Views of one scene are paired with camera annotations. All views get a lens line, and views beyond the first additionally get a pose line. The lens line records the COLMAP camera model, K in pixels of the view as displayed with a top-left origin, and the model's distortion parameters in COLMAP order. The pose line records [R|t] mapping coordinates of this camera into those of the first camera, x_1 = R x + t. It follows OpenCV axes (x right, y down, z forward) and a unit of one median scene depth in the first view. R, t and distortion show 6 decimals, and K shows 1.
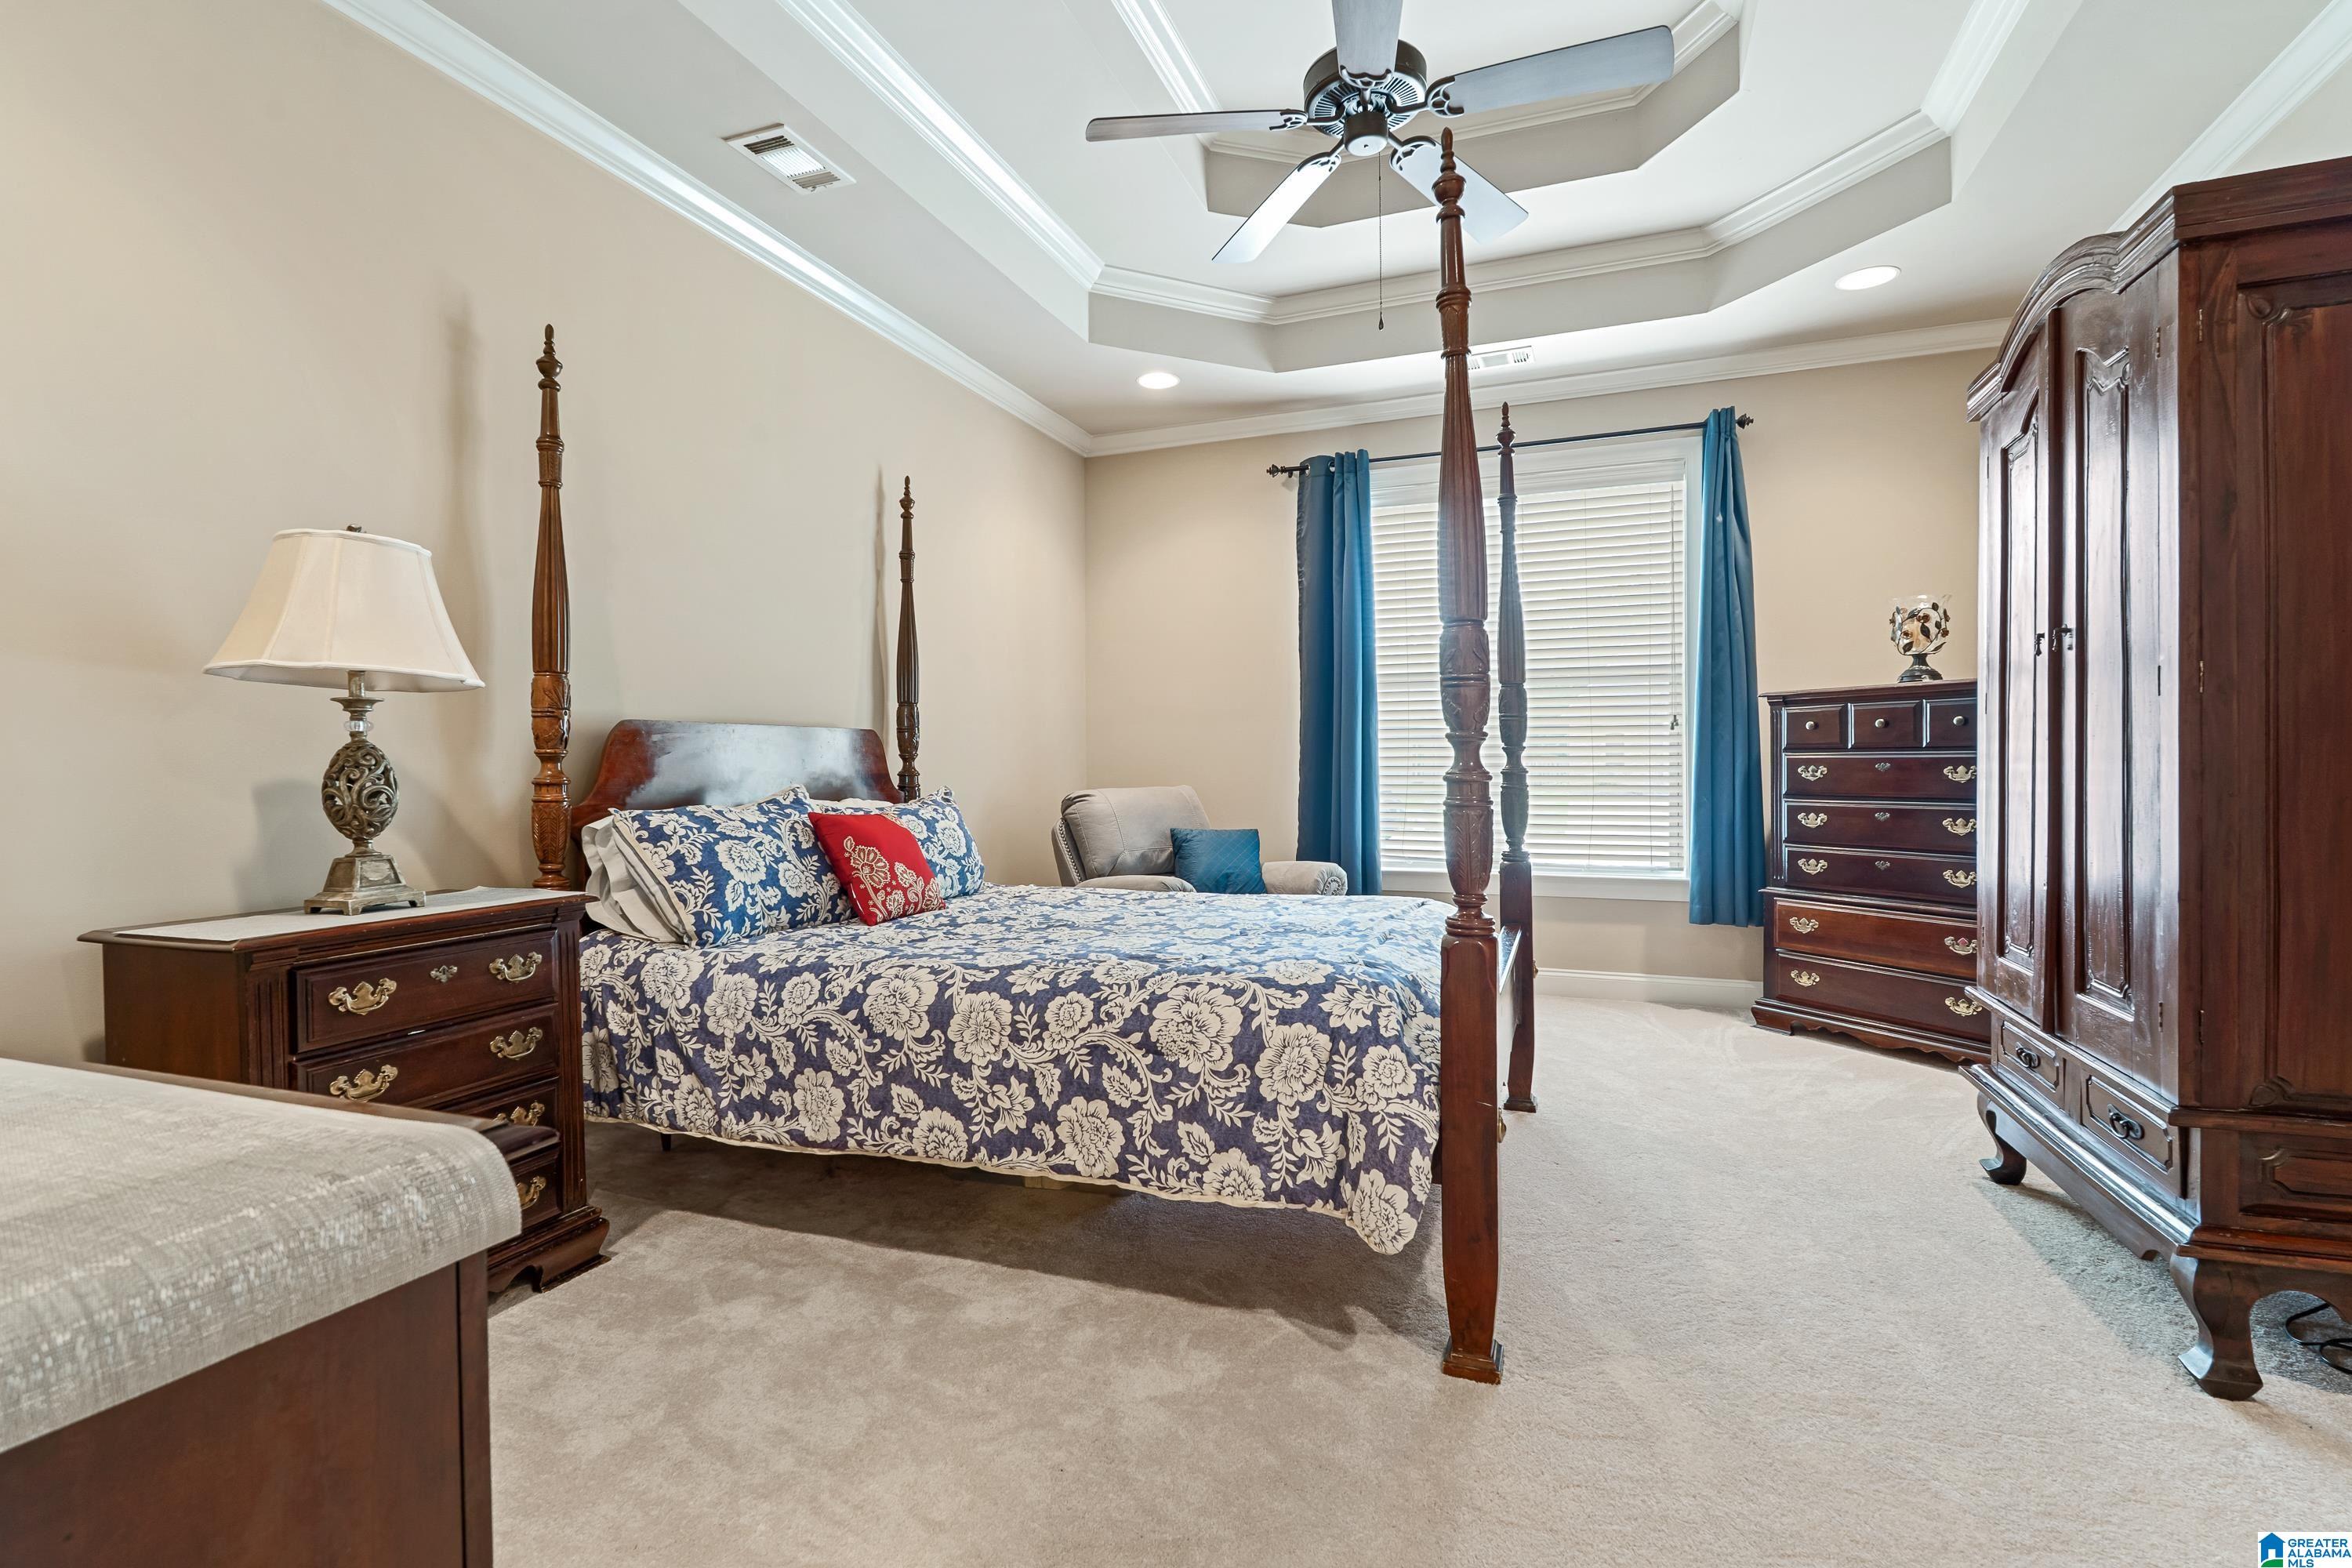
lens RADIAL K [[1096.5, 0, 1156.6], [0, 1096.5, 775.6], [0, 0, 1]] dist [0.000779, 0.000825]
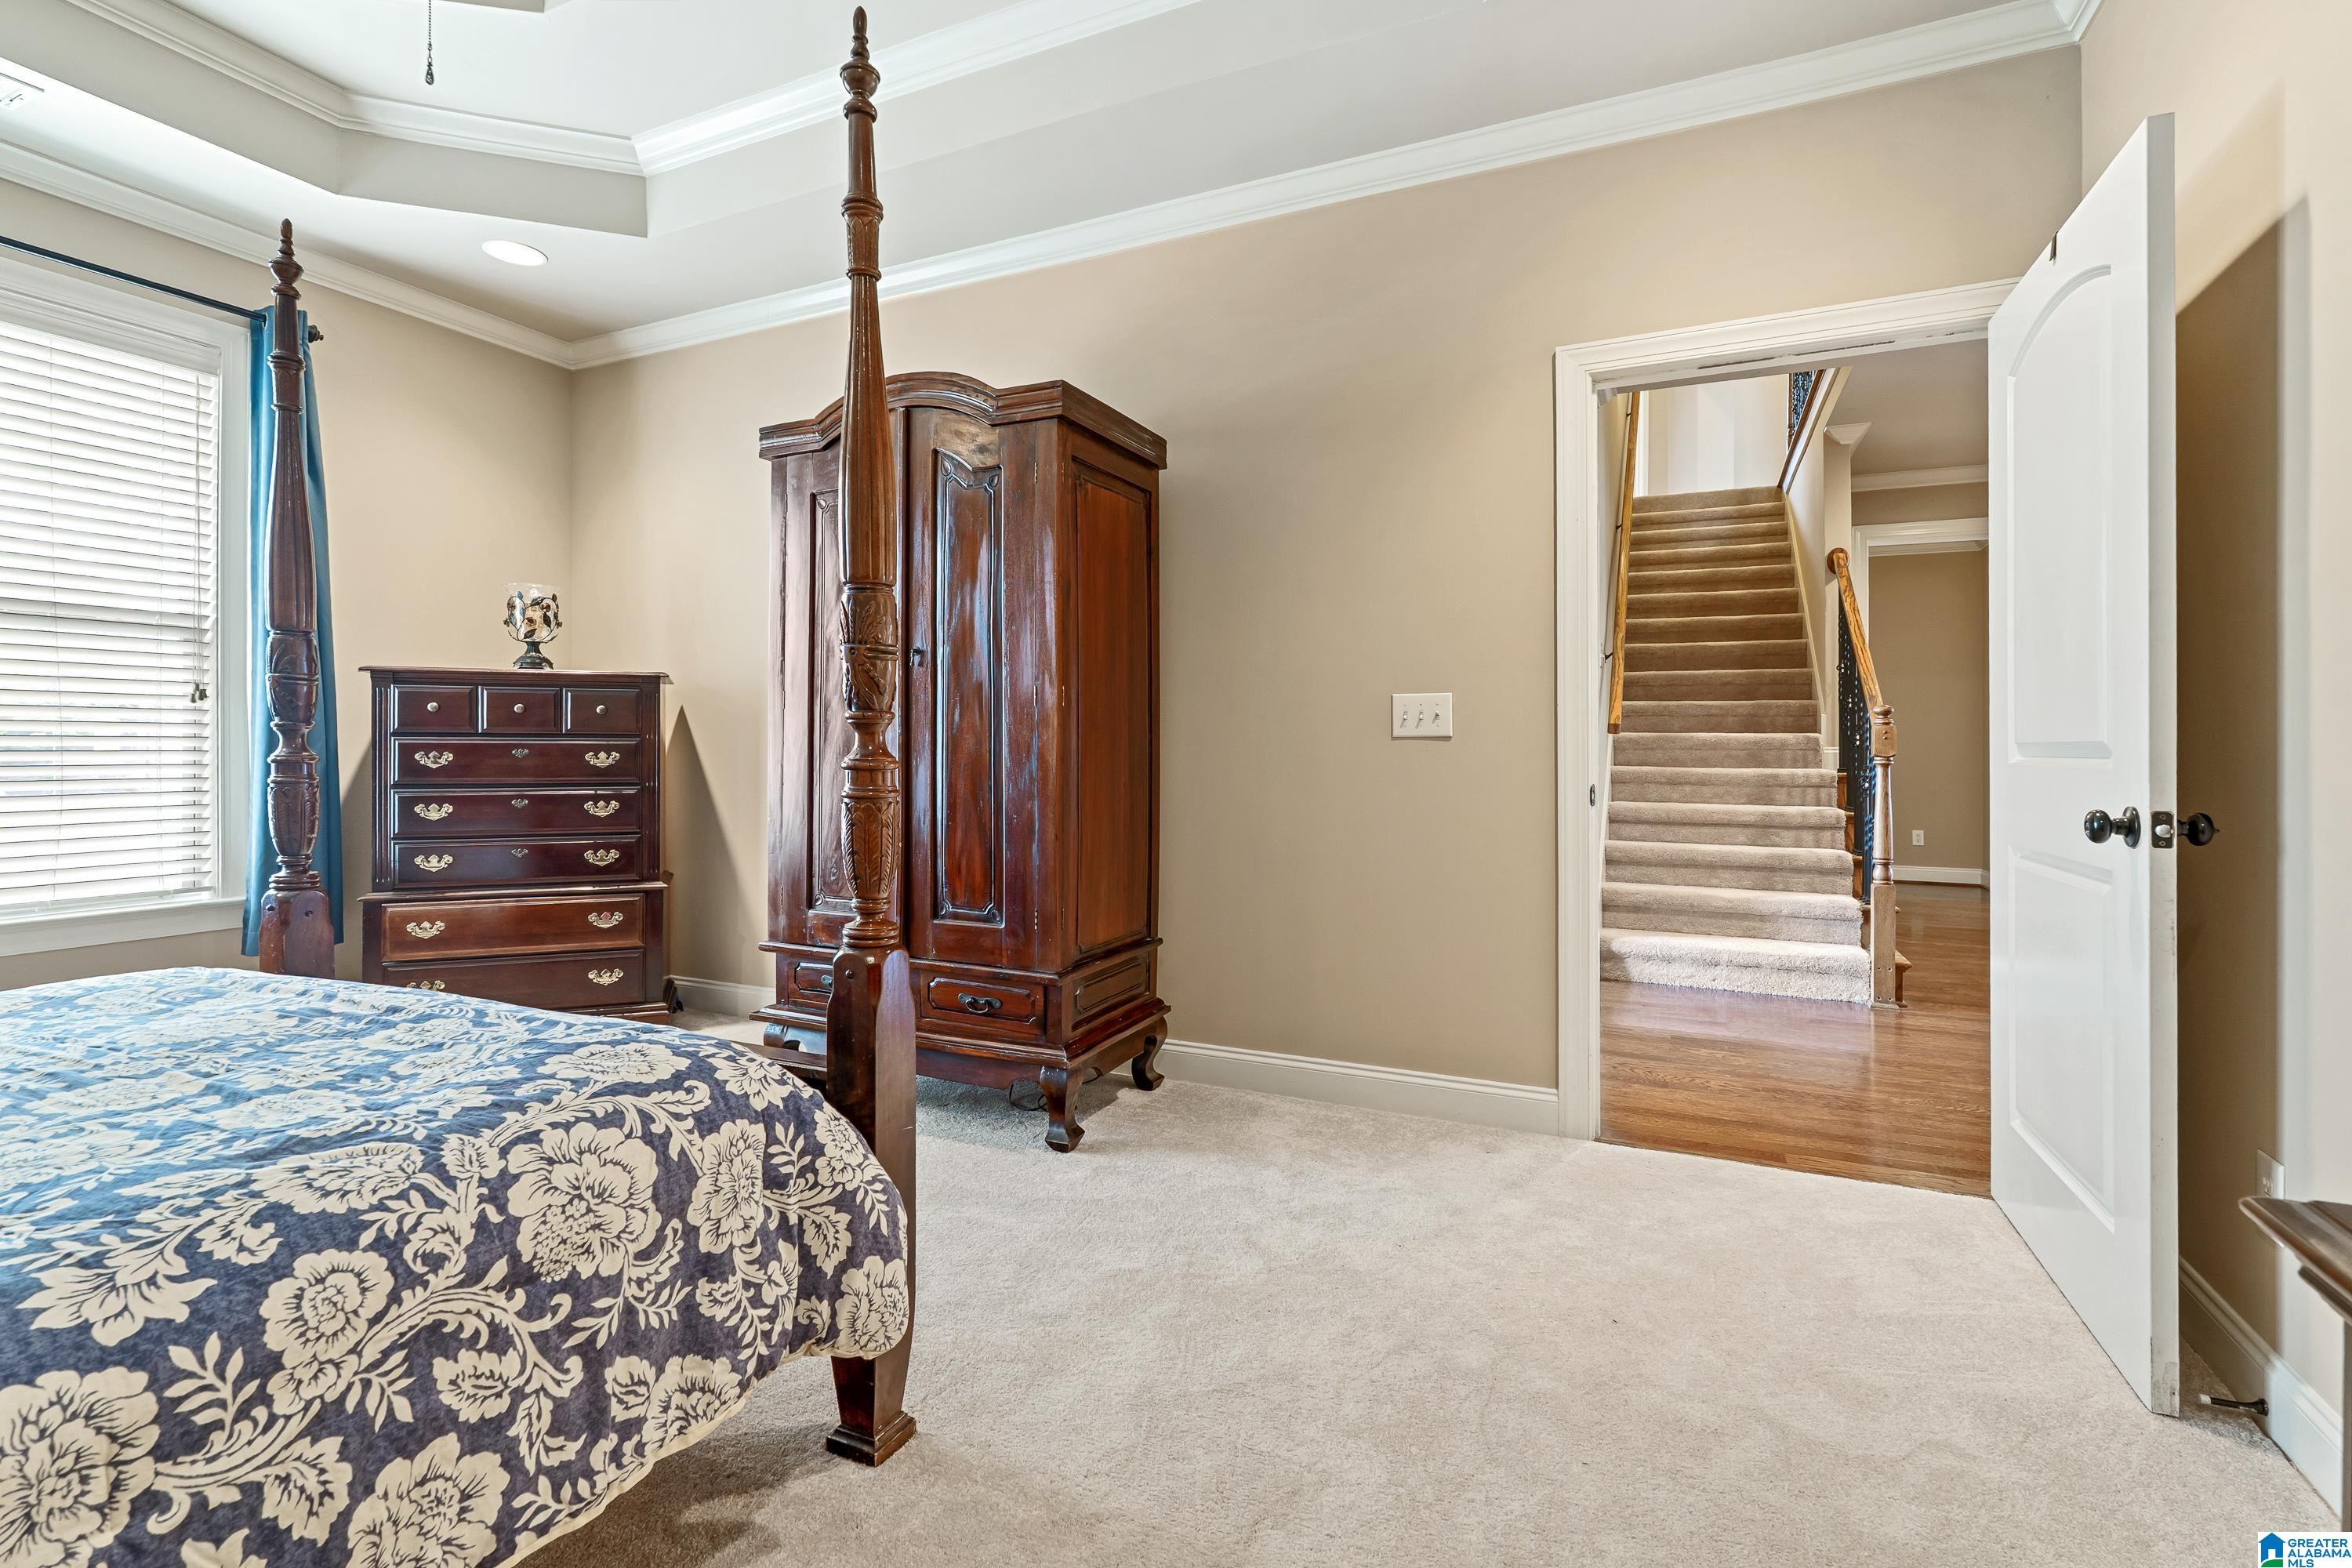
lens RADIAL K [[1094.2, 0, 1179.2], [0, 1094.2, 743.5], [0, 0, 1]] dist [-0.003215, -0.000262]
pose [[0.055682, 0.010395, 0.998394, -0.516037], [0.007050, 0.999917, -0.010804, -0.002984], [-0.998424, 0.007640, 0.055604, 0.643210]]
